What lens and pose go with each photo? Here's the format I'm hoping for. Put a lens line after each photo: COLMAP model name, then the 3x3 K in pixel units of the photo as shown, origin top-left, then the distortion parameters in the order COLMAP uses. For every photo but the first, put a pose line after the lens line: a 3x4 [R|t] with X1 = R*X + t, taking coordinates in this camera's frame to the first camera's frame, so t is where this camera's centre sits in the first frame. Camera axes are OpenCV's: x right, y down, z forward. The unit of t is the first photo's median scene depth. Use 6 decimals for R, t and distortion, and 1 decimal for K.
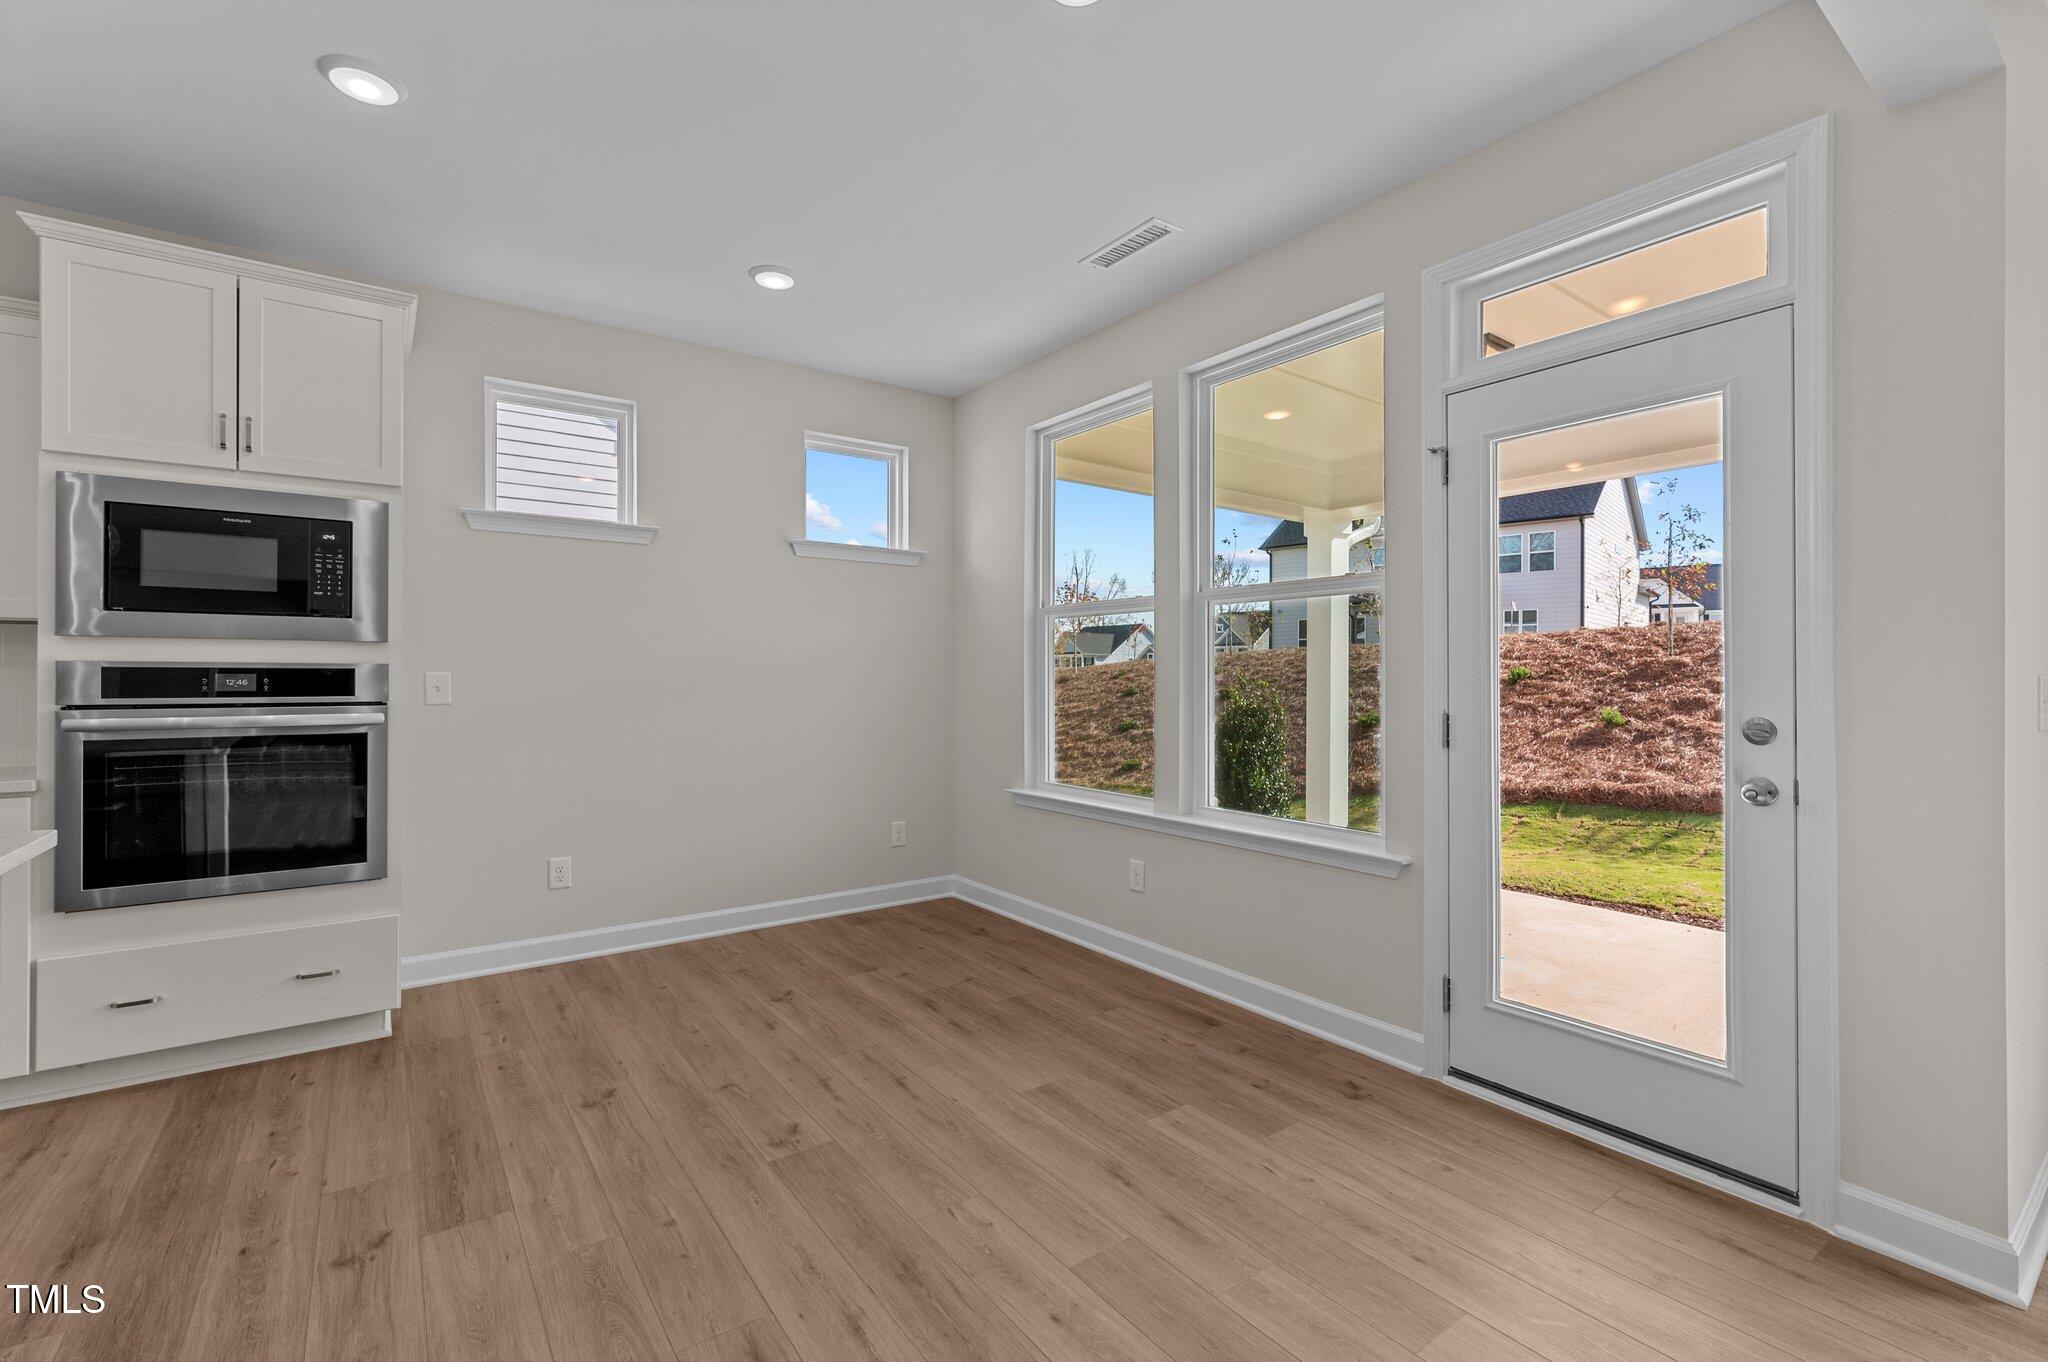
lens RADIAL K [[895.9, 0, 1020.9], [0, 895.9, 673.3], [0, 0, 1]] dist [-0.001549, 0.000212]
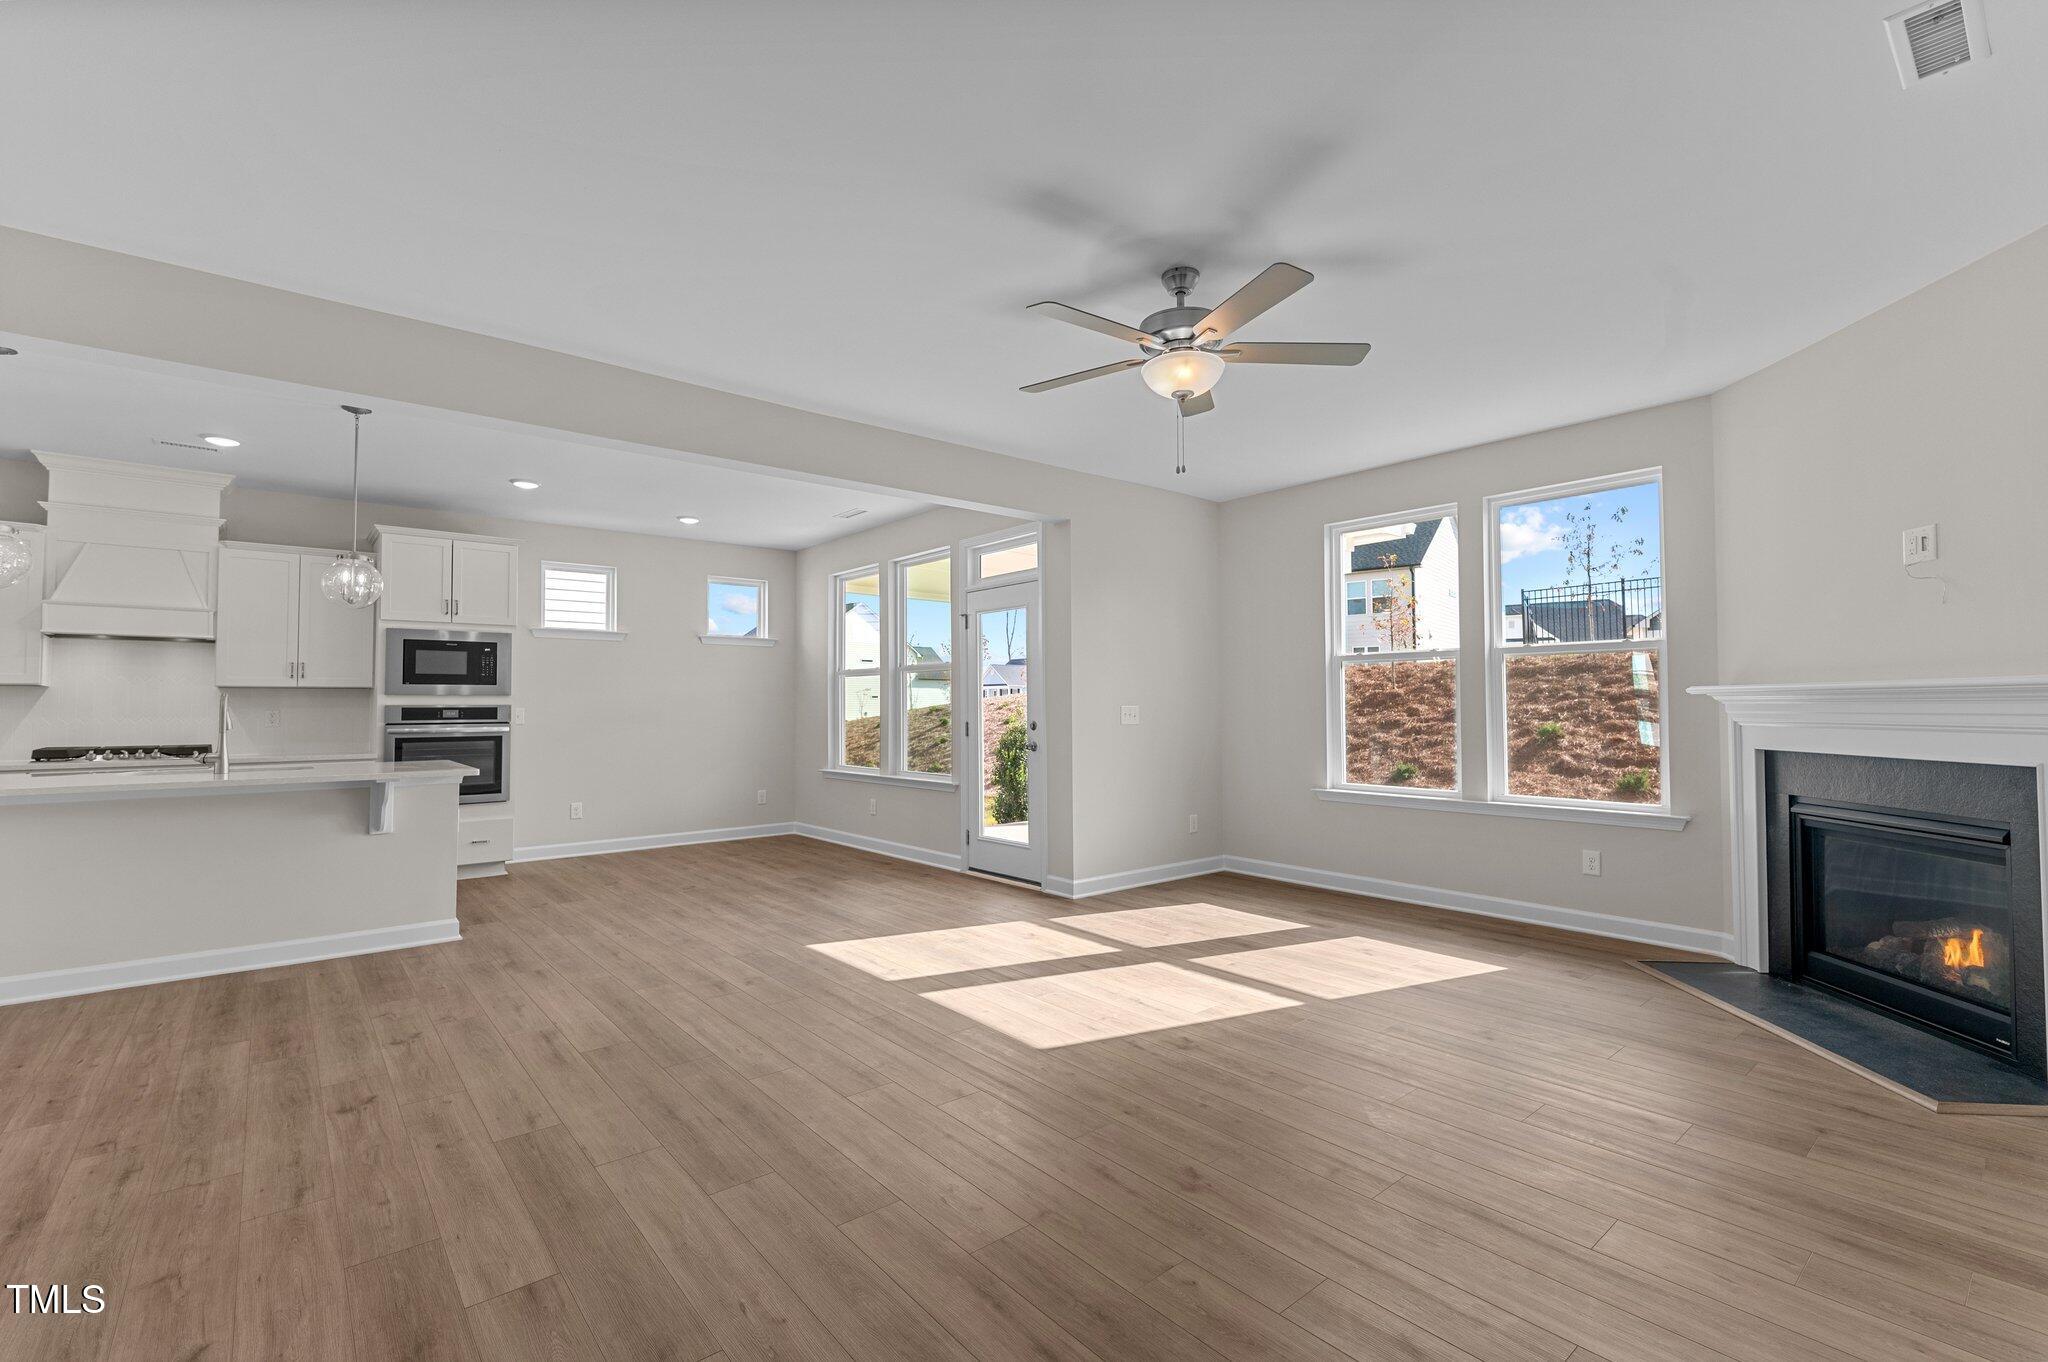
lens RADIAL K [[896.2, 0, 1019.3], [0, 896.2, 676.2], [0, 0, 1]] dist [0.005319, -0.000837]
pose [[0.997603, -0.005417, 0.068985, 0.406380], [0.007586, 0.999484, -0.031222, -0.002599], [-0.068780, 0.031670, 0.997129, -1.320720]]
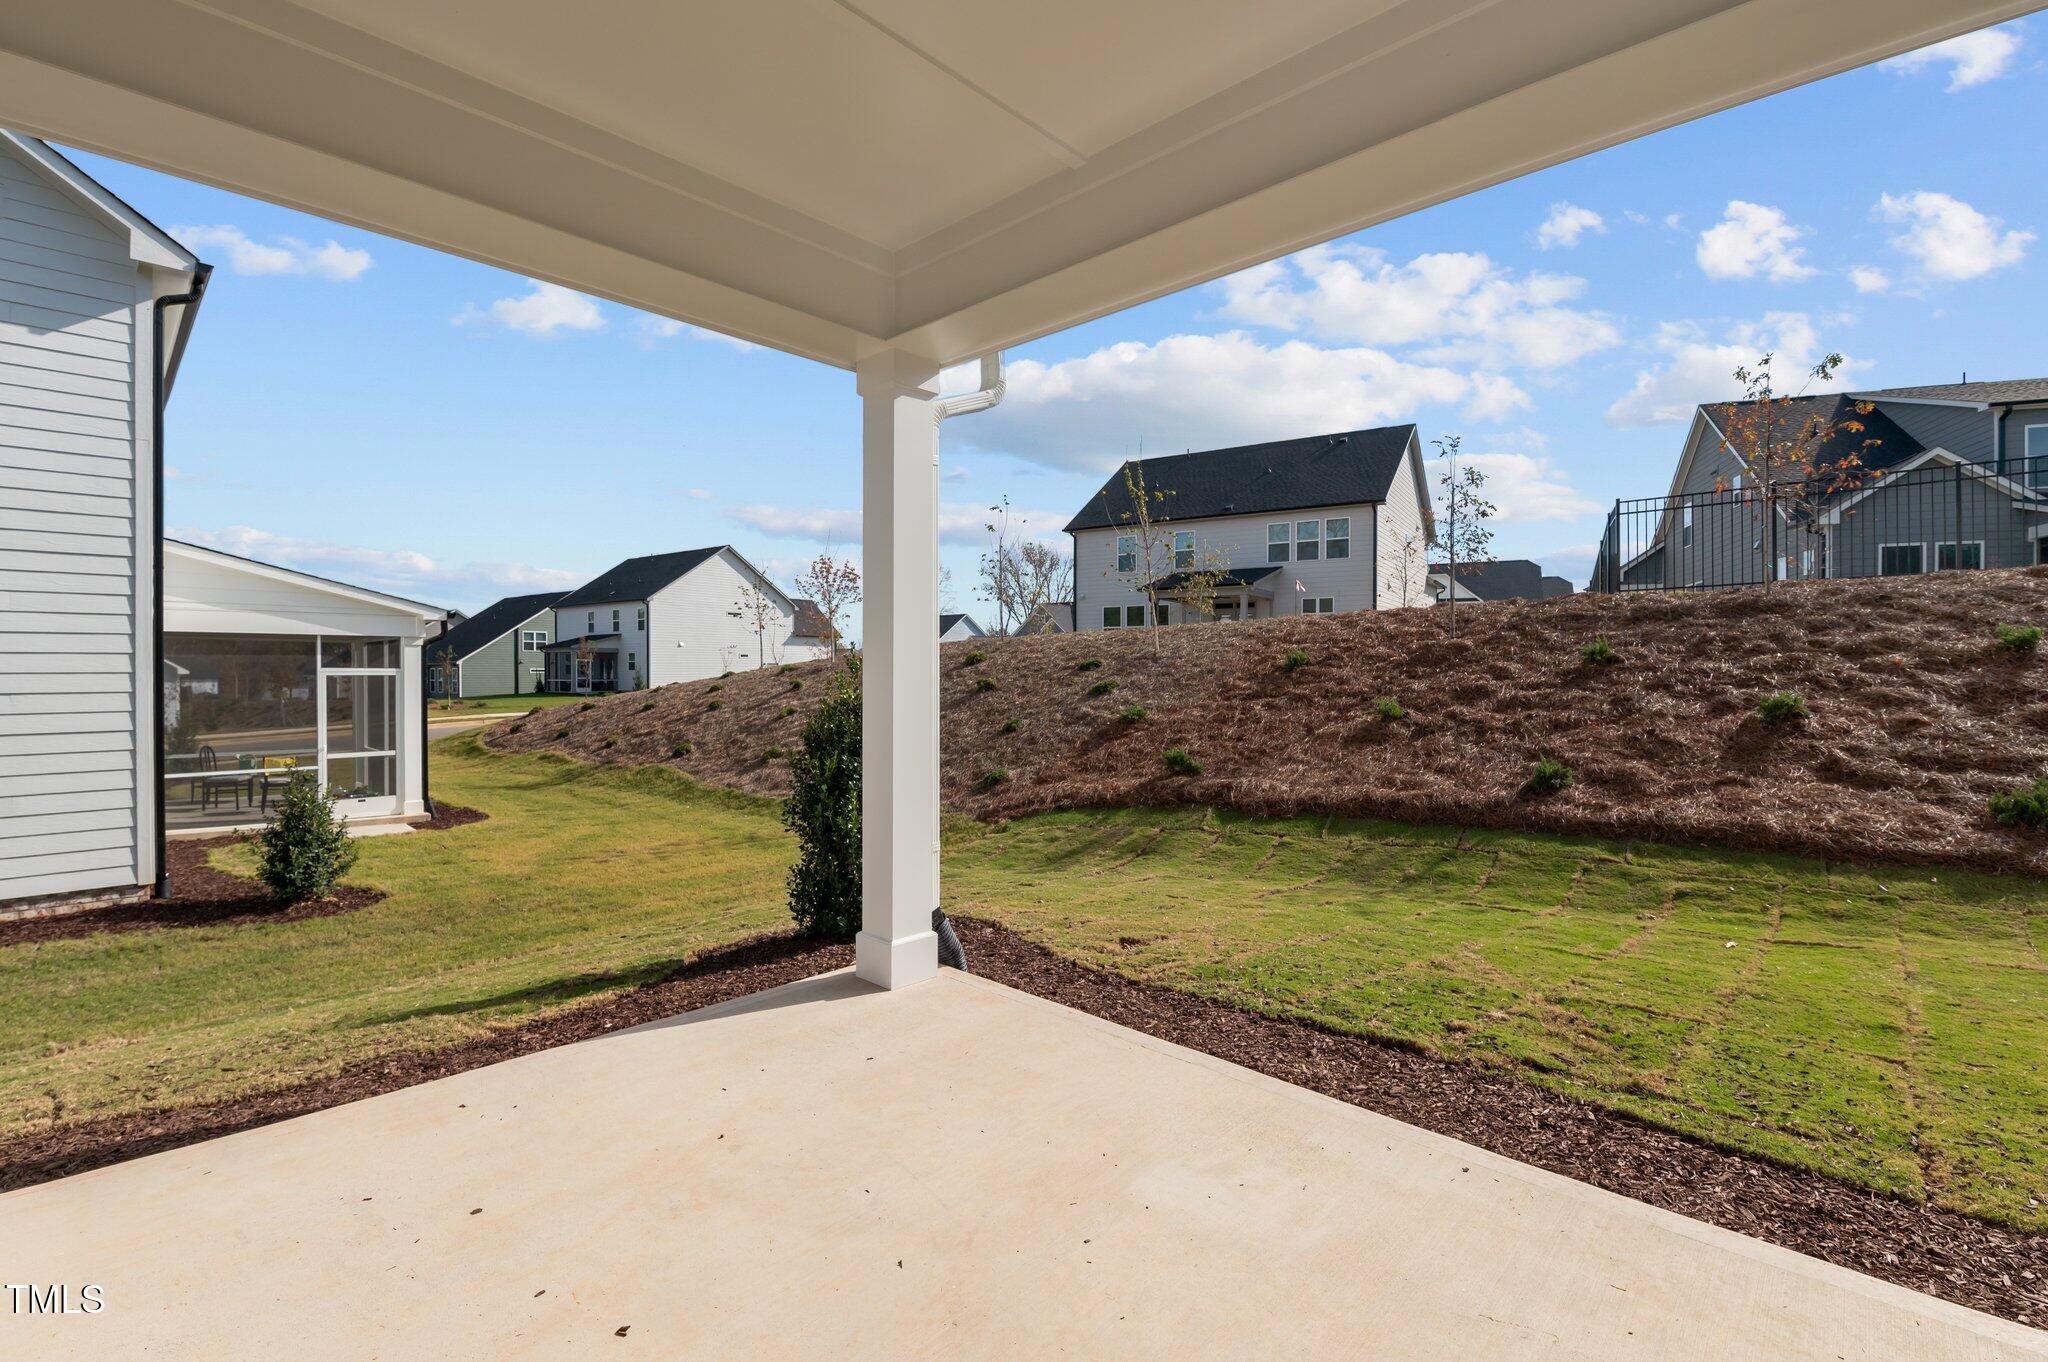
lens RADIAL K [[915.4, 0, 1024.0], [0, 915.4, 681.0], [0, 0, 1]] dist [-0.017358, -0.001197]
pose [[0.982822, -0.004387, 0.184503, 0.687438], [0.001475, 0.999872, 0.015916, 0.035789], [-0.184549, -0.015370, 0.982703, 0.921470]]
